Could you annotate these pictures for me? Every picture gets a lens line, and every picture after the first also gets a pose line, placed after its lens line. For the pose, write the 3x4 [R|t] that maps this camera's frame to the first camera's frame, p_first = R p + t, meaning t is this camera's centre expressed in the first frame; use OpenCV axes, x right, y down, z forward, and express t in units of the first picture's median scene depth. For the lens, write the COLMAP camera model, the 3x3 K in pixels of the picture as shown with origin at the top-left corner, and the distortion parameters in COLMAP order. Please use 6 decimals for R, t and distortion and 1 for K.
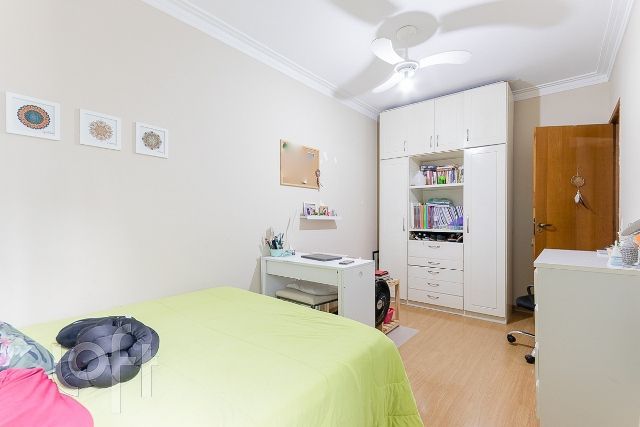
lens RADIAL K [[309.0, 0, 323.2], [0, 309.0, 204.5], [0, 0, 1]] dist [0.001942, 0.001036]
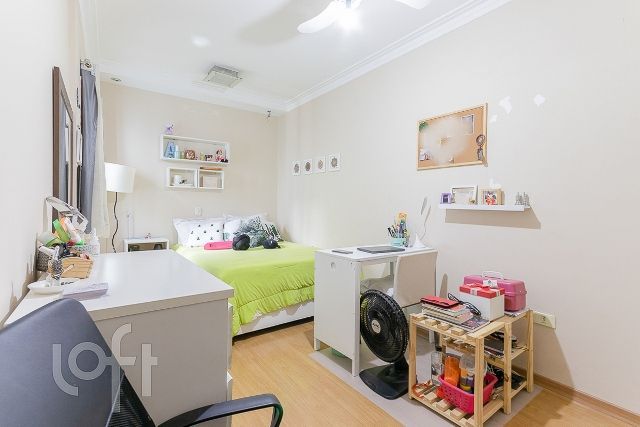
lens RADIAL K [[309.0, 0, 323.2], [0, 309.0, 204.5], [0, 0, 1]] dist [0.001942, 0.001036]
pose [[-0.263378, -0.029696, -0.964236, 0.763244], [0.008353, 0.999418, -0.033061, 0.060917], [0.964657, -0.016762, -0.262977, 0.909003]]
